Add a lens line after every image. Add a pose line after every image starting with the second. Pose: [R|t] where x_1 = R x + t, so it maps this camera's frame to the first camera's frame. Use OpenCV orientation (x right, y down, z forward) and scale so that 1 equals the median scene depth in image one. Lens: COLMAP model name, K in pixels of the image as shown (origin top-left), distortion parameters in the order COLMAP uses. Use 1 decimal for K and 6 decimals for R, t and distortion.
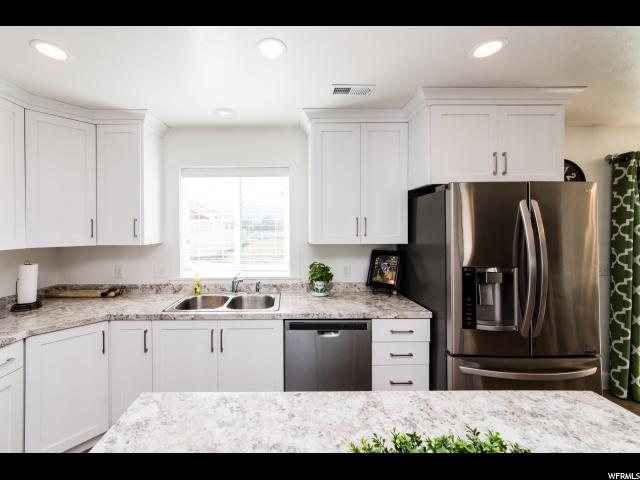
lens RADIAL K [[230.9, 0, 303.0], [0, 230.9, 230.9], [0, 0, 1]] dist [0.000502, -0.000003]
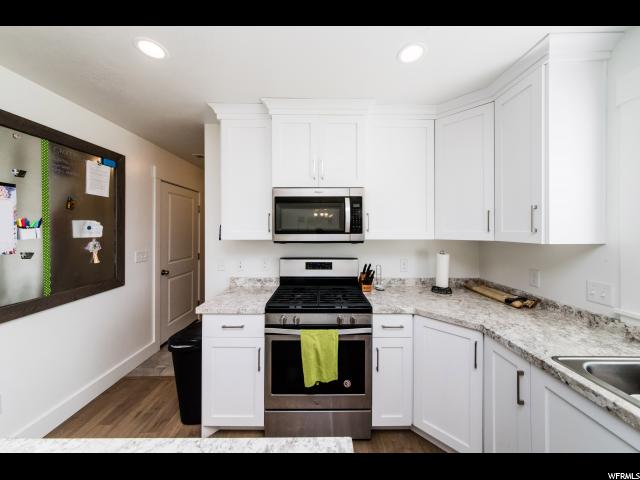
lens RADIAL K [[230.9, 0, 303.0], [0, 230.9, 230.9], [0, 0, 1]] dist [0.000502, -0.000003]
pose [[-0.070428, 0.005415, -0.997502, 0.014412], [0.002403, 0.999983, 0.005259, 0.019317], [0.997514, -0.002027, -0.070439, 0.353547]]
